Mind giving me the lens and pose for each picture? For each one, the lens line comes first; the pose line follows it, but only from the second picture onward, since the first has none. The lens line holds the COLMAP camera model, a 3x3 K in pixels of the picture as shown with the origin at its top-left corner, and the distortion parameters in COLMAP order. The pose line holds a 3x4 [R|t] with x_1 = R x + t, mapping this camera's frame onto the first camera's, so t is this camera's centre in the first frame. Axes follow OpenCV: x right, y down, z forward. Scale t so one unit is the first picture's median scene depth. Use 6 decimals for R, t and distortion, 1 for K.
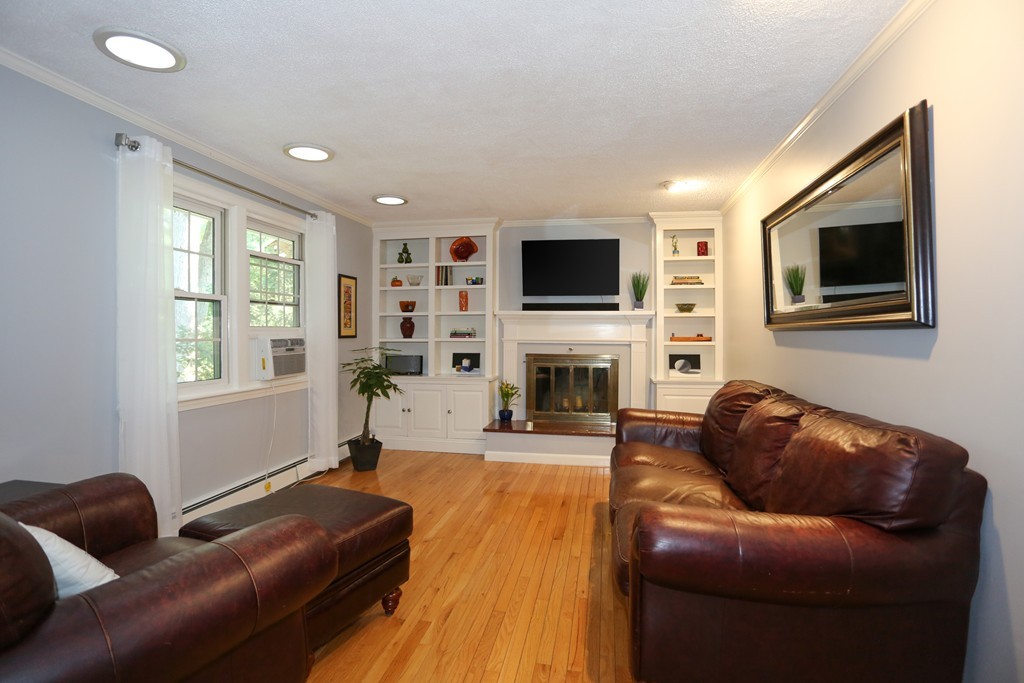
lens RADIAL K [[491.9, 0, 512.0], [0, 491.9, 341.5], [0, 0, 1]] dist [-0.069399, 0.025309]
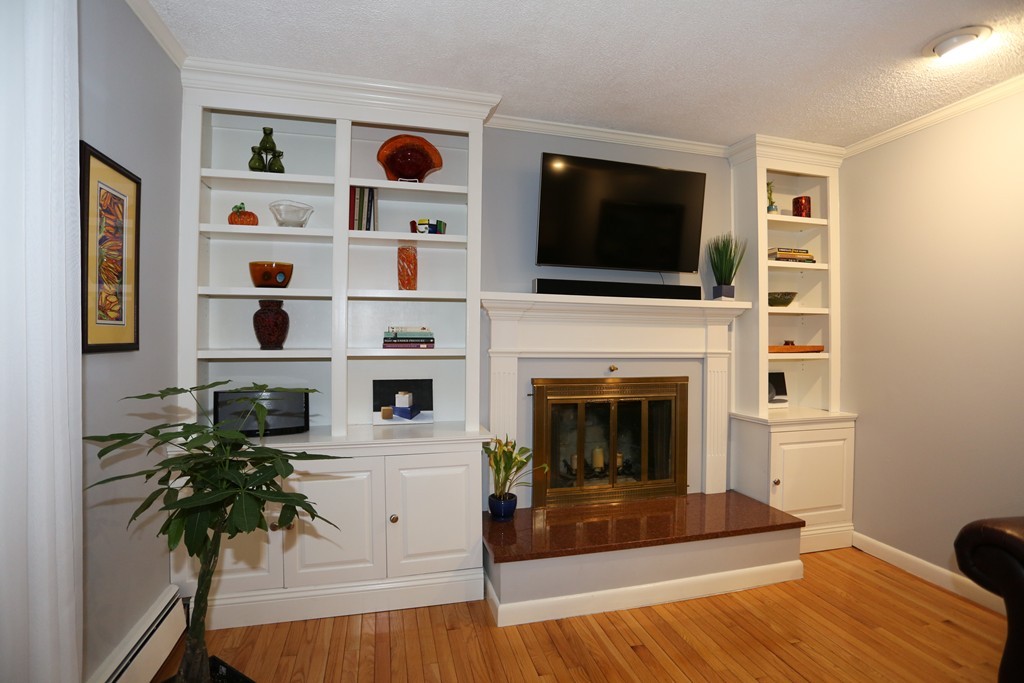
lens RADIAL K [[491.9, 0, 512.0], [0, 491.9, 341.5], [0, 0, 1]] dist [-0.069399, 0.025309]
pose [[0.903684, 0.001564, 0.428198, -0.220393], [0.002364, 0.999960, -0.008641, -0.009926], [-0.428194, 0.008821, 0.903644, 0.574592]]
